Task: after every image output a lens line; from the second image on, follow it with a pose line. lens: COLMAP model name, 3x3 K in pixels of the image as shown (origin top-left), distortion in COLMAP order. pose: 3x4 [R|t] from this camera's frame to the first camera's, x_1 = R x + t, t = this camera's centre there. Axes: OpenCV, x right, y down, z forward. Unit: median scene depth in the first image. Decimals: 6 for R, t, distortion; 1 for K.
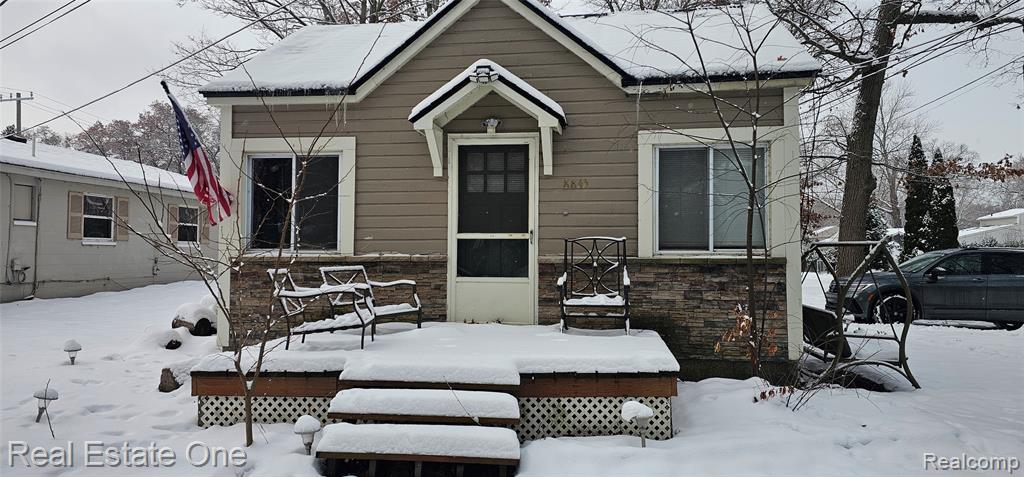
lens RADIAL K [[661.4, 0, 516.1], [0, 661.4, 220.7], [0, 0, 1]] dist [0.065001, -0.045130]
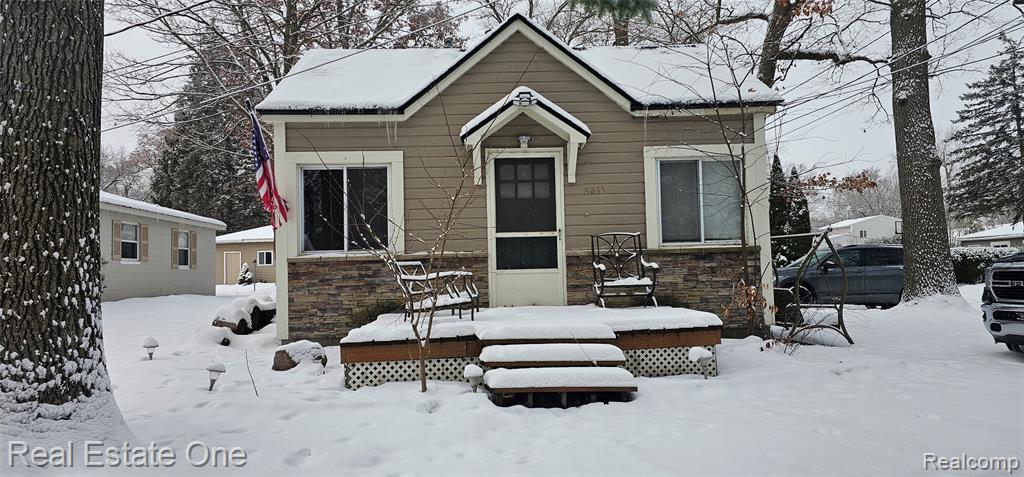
lens RADIAL K [[661.4, 0, 516.1], [0, 661.4, 220.7], [0, 0, 1]] dist [0.065001, -0.045130]
pose [[0.983612, -0.014790, 0.179691, -0.273607], [0.019705, 0.999478, -0.025603, 0.029559], [-0.179218, 0.028724, 0.983390, -0.168321]]
